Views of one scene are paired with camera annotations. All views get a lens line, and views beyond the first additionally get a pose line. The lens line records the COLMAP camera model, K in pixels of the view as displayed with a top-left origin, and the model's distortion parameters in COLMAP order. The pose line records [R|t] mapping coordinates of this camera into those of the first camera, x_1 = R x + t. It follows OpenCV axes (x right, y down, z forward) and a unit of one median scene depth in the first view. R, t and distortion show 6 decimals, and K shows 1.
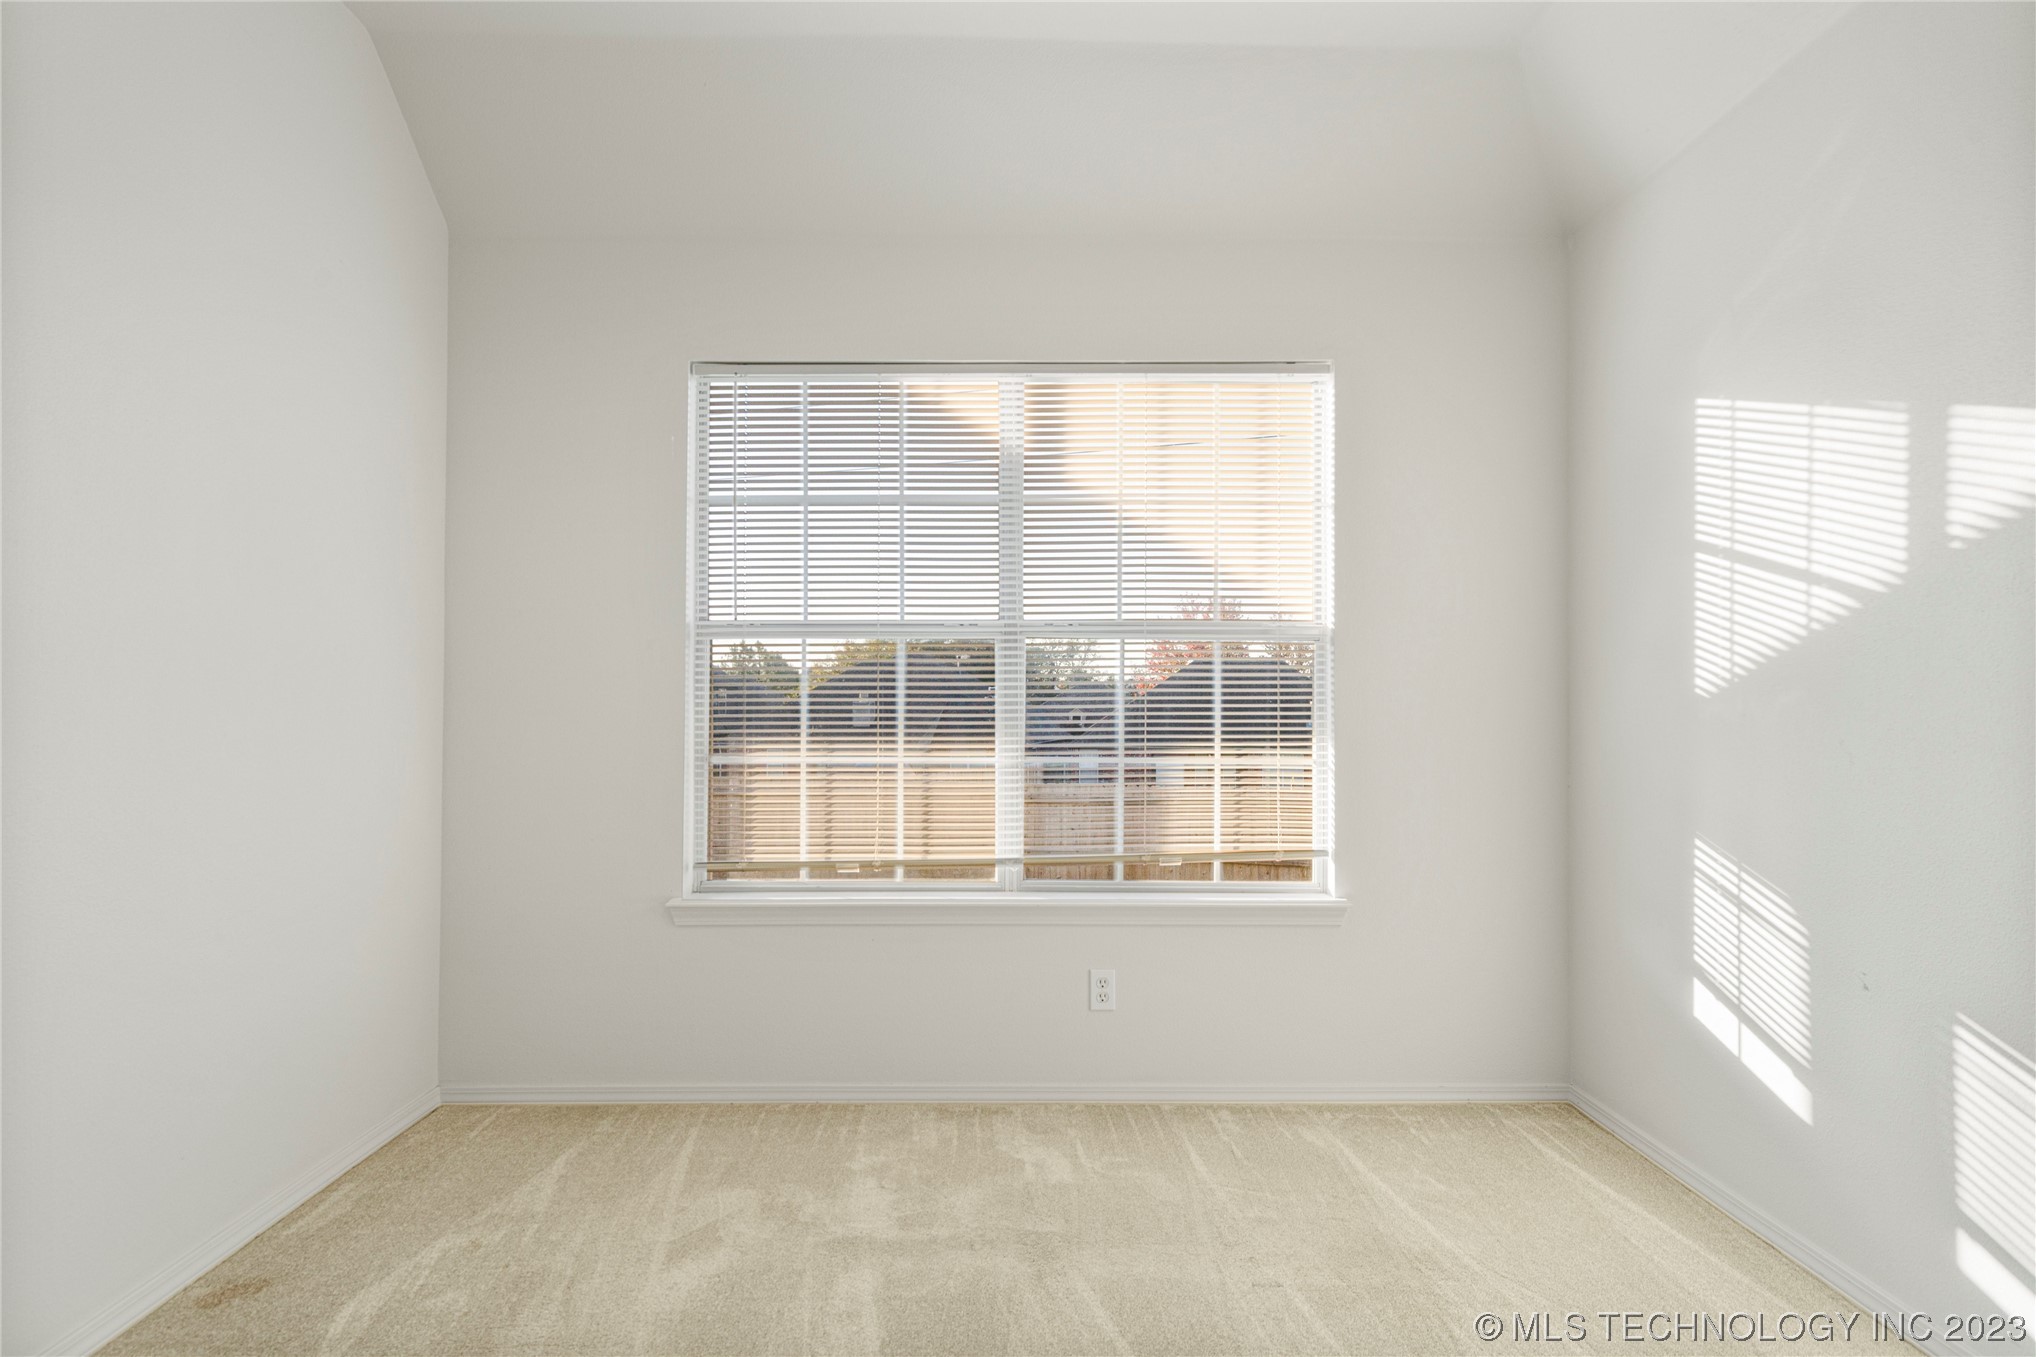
lens RADIAL K [[1139.9, 0, 1015.6], [0, 1139.9, 679.6], [0, 0, 1]] dist [0.010704, -0.001988]
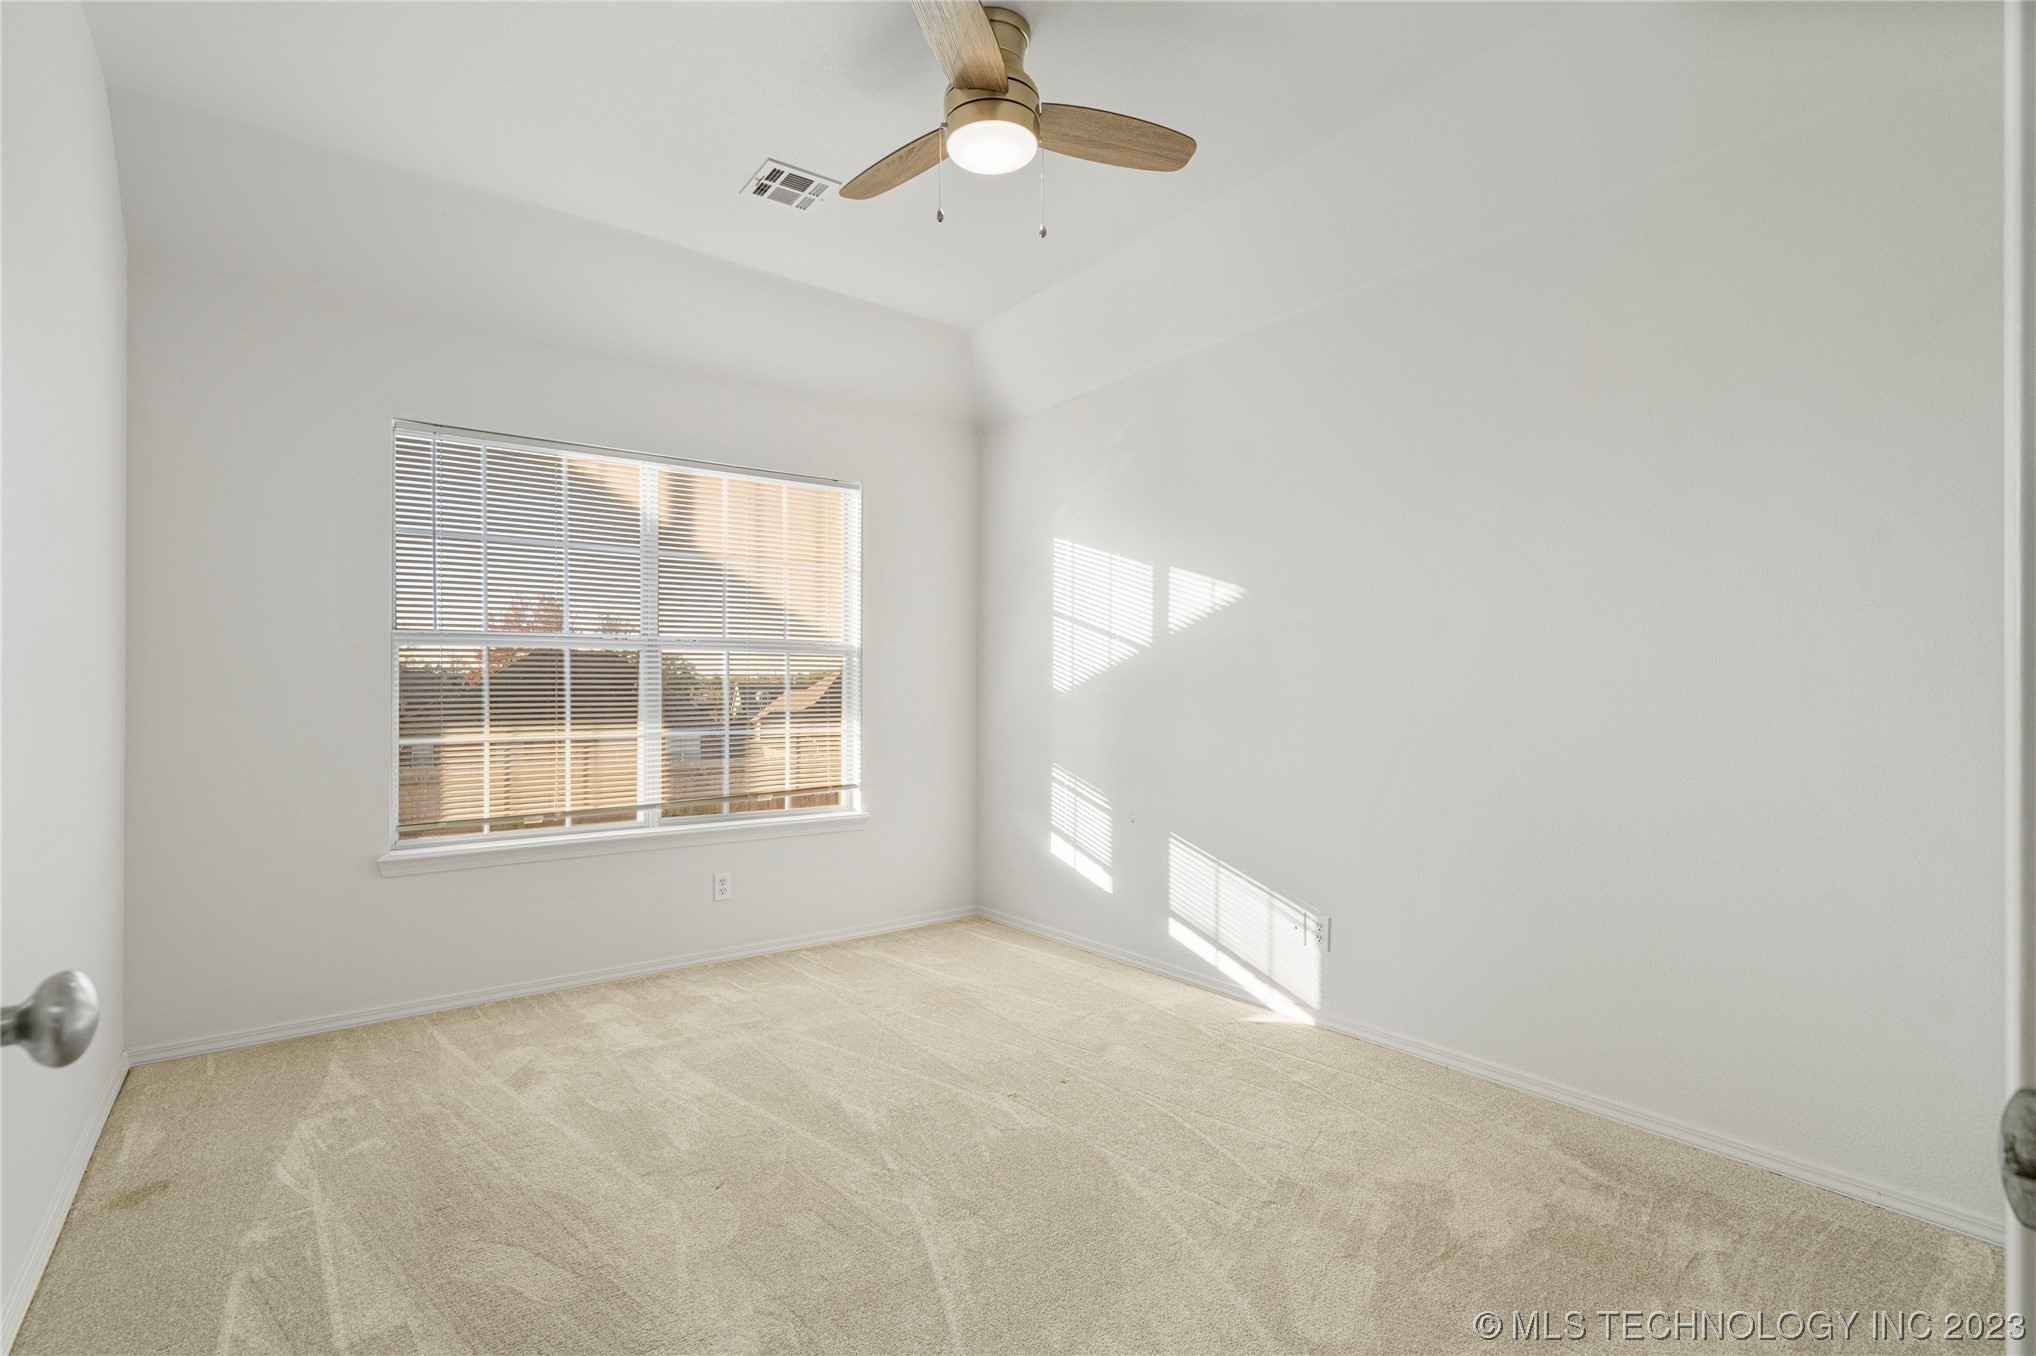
lens RADIAL K [[957.3, 0, 1007.9], [0, 957.3, 680.2], [0, 0, 1]] dist [0.000984, 0.001871]
pose [[0.801343, 0.003148, 0.598197, -0.383044], [-0.011756, 0.999876, 0.010486, -0.015730], [-0.598090, -0.015435, 0.801280, -0.228848]]
